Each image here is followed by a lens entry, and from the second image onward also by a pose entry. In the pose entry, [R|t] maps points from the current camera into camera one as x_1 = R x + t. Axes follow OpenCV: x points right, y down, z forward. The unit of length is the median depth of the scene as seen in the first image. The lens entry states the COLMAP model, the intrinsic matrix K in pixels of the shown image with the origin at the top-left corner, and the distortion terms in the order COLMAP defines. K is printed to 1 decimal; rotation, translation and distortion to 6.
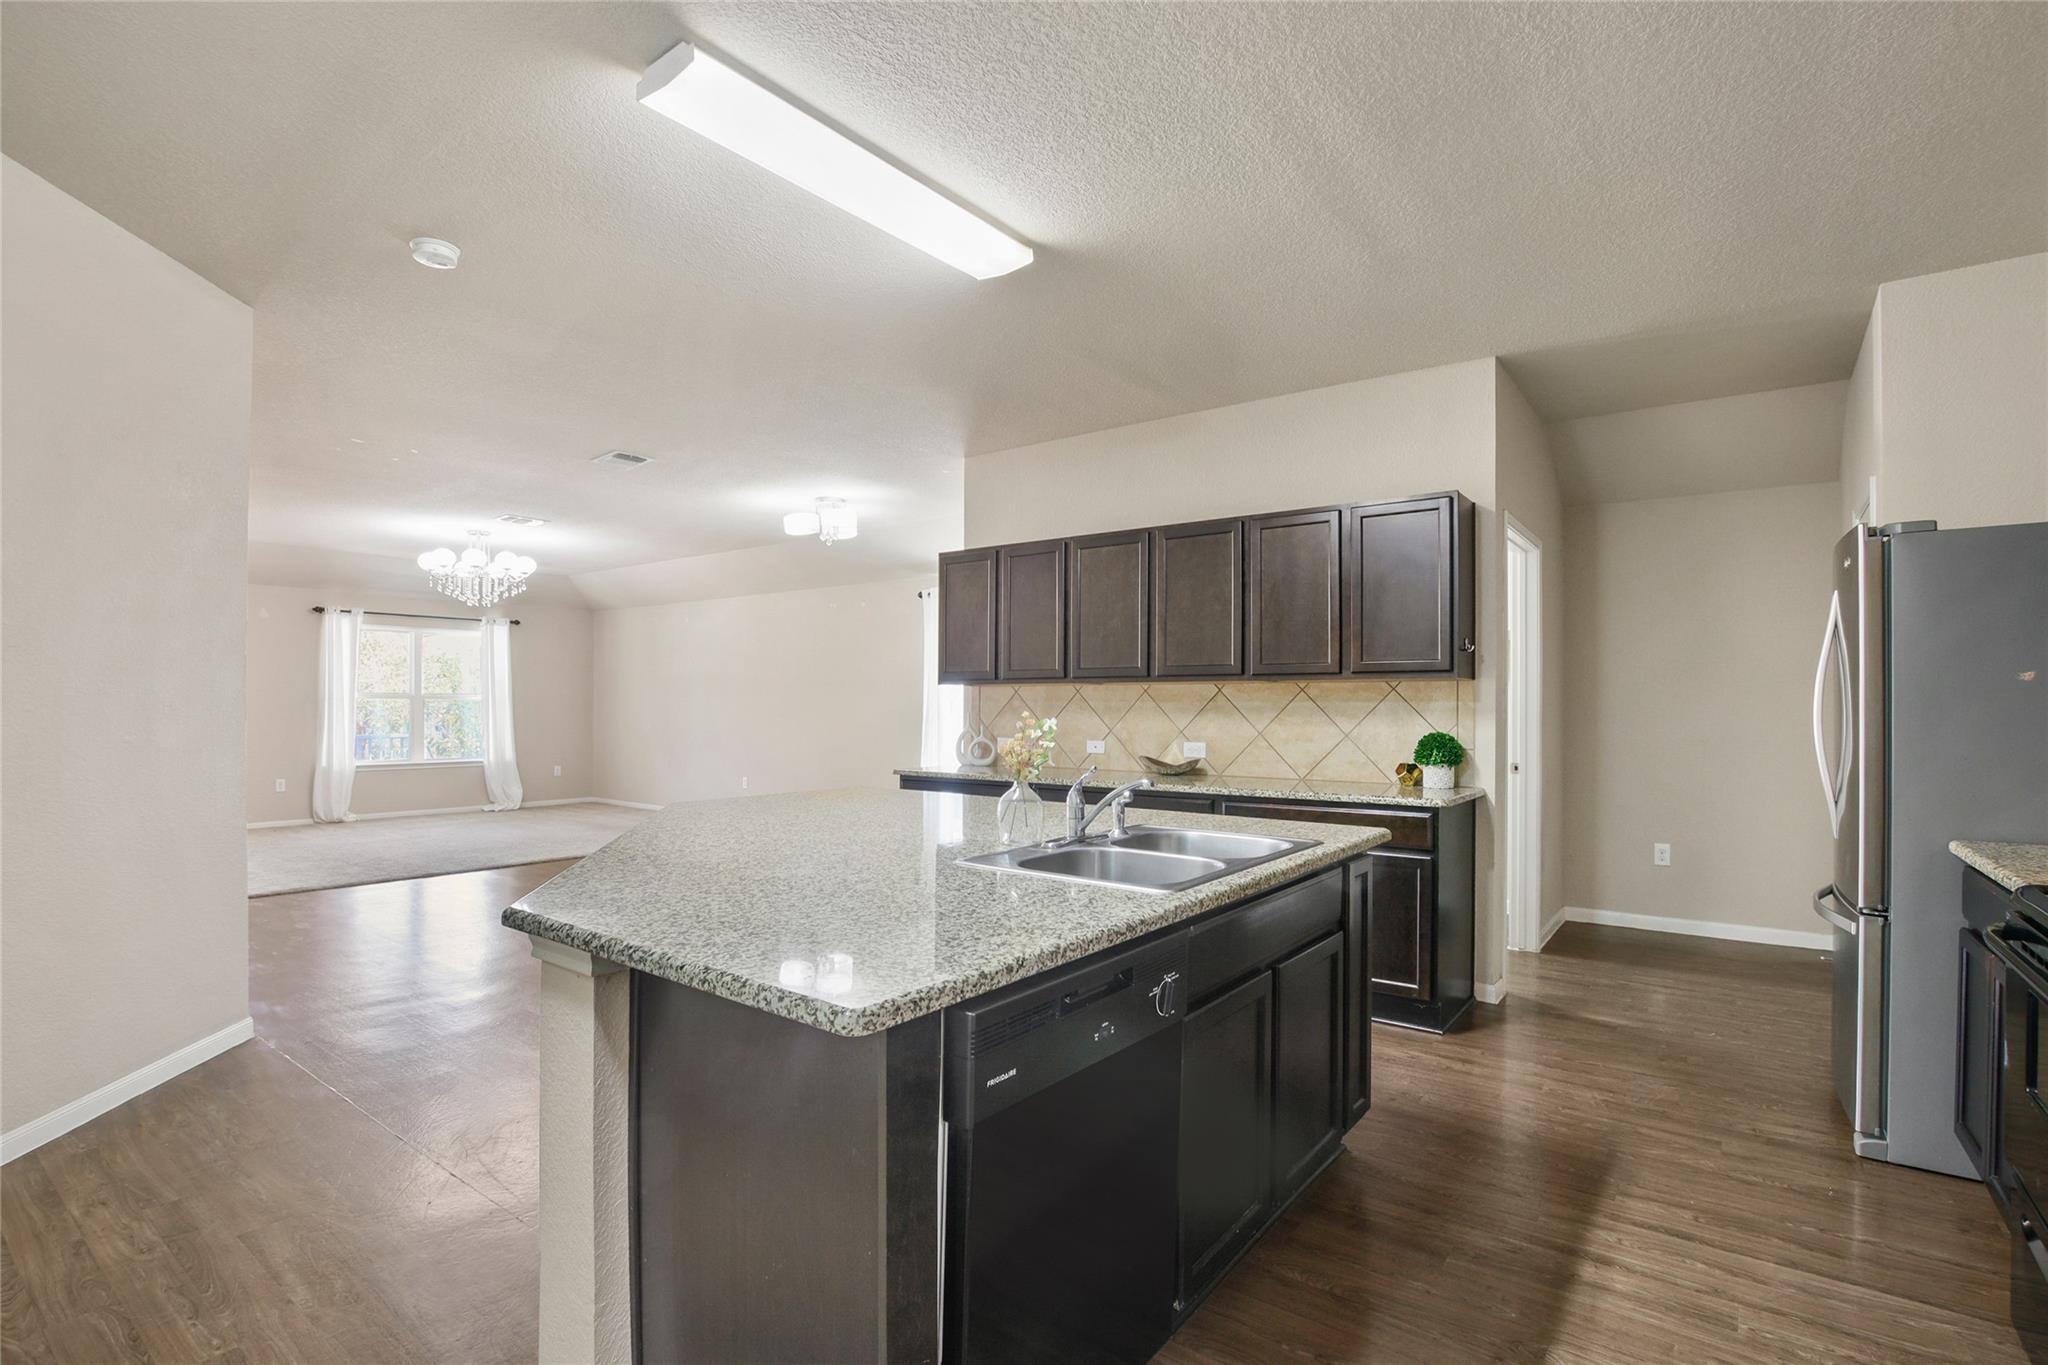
lens RADIAL K [[954.8, 0, 1048.8], [0, 954.8, 688.1], [0, 0, 1]] dist [-0.036924, 0.005497]
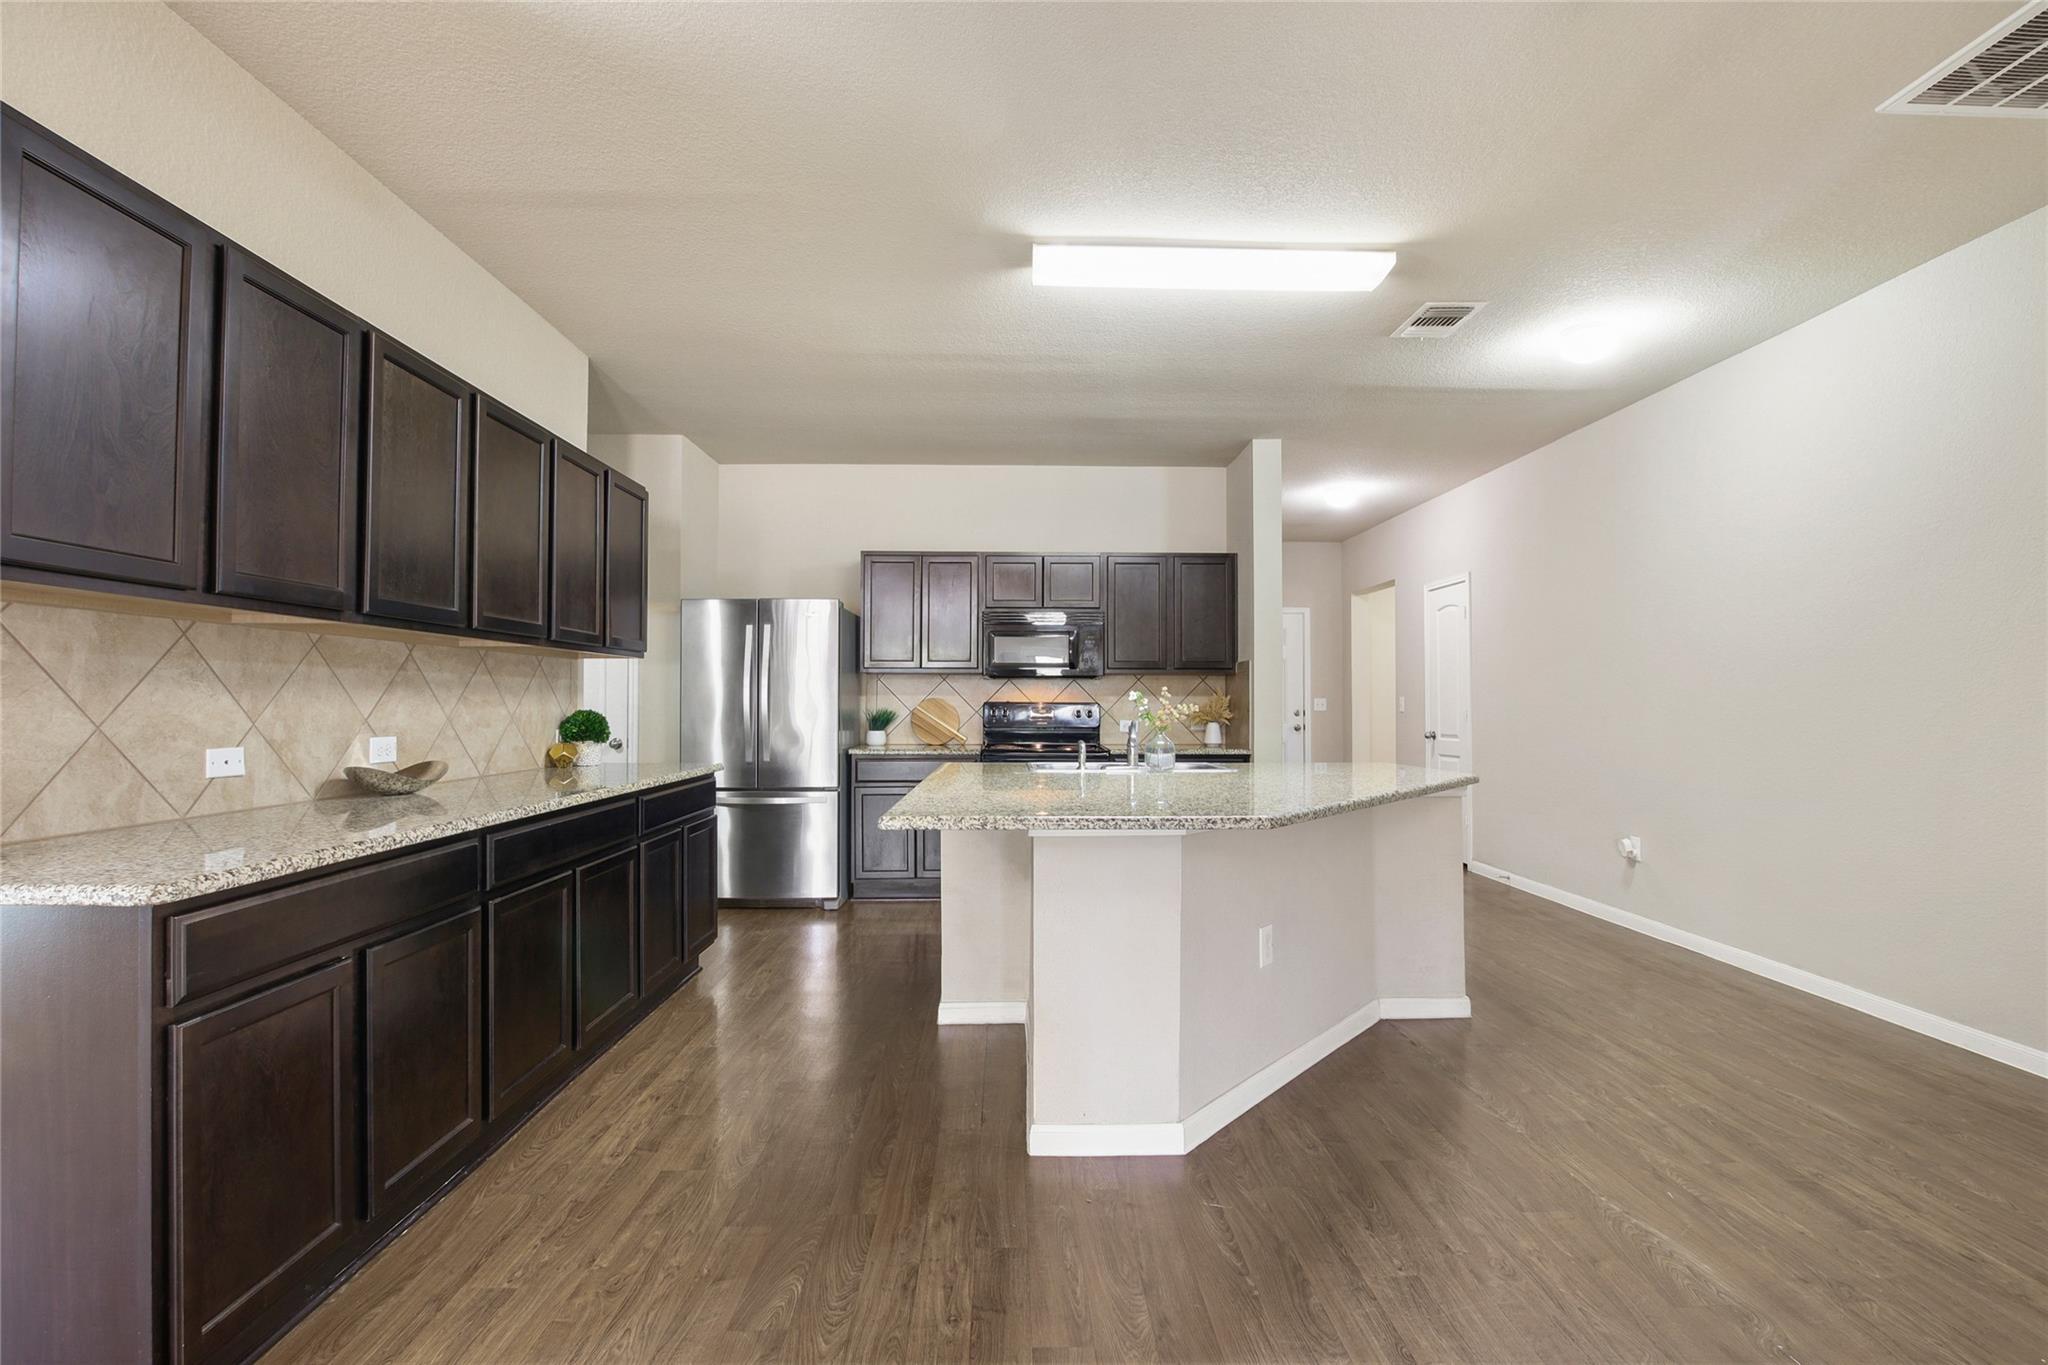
lens RADIAL K [[954.8, 0, 1048.8], [0, 954.8, 688.1], [0, 0, 1]] dist [-0.036924, 0.005497]
pose [[-0.614774, 0.009239, 0.788649, -0.606722], [-0.016193, 0.999573, -0.024333, 0.035397], [-0.788537, -0.027730, -0.614362, 1.092991]]
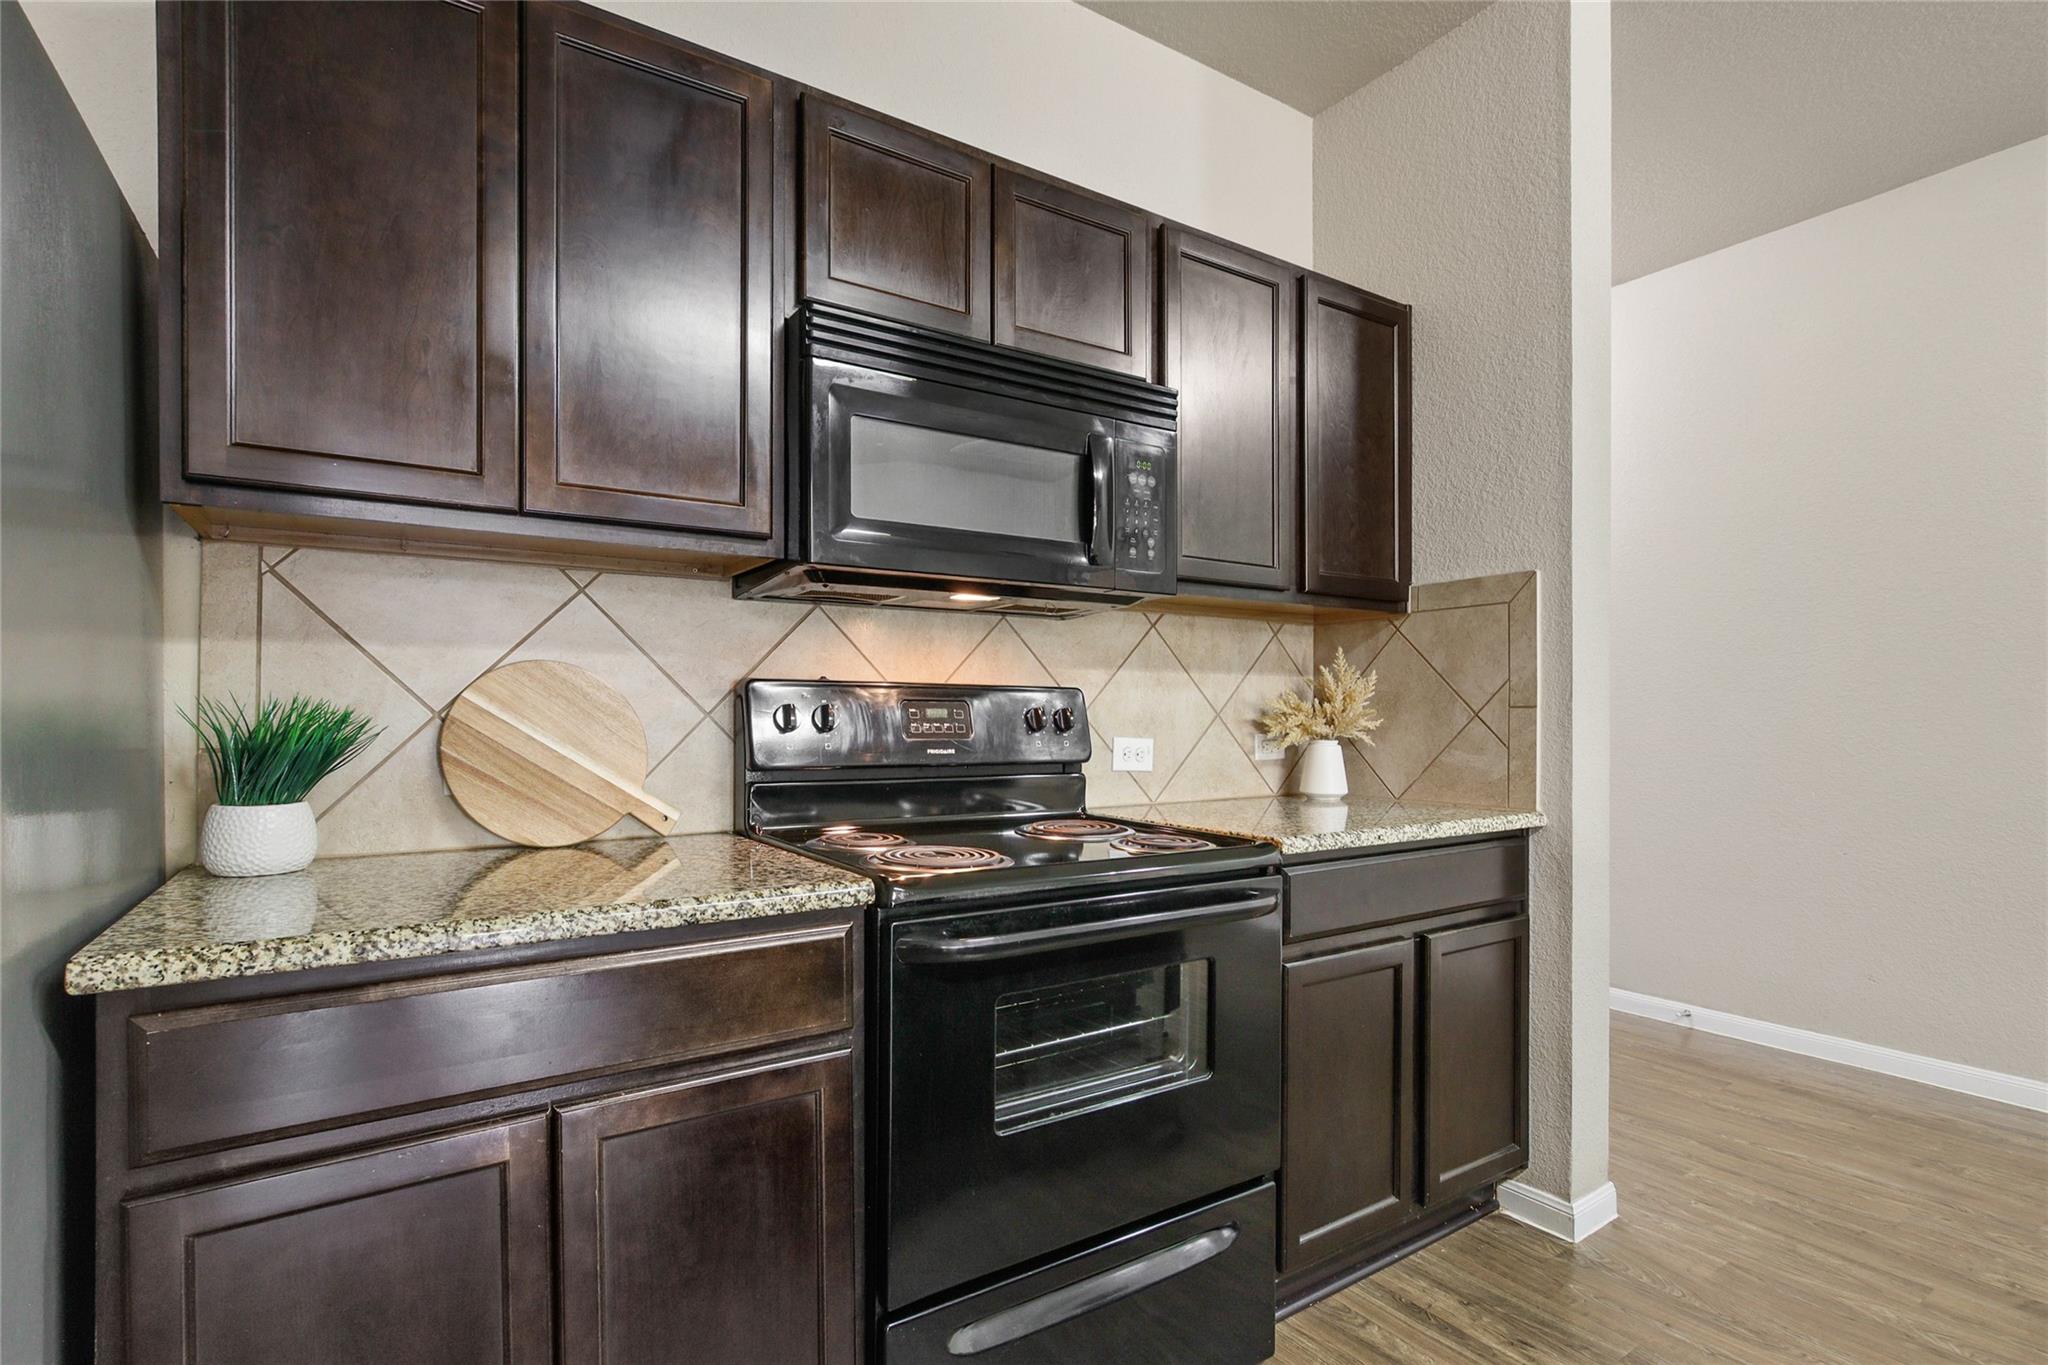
lens RADIAL K [[928.9, 0, 1025.0], [0, 928.9, 718.0], [0, 0, 1]] dist [-0.000654, 0.000076]
pose [[-0.941269, -0.002036, 0.337651, 0.304920], [-0.006179, 0.999918, -0.011195, 0.042634], [-0.337601, -0.012624, -0.941205, 0.636741]]
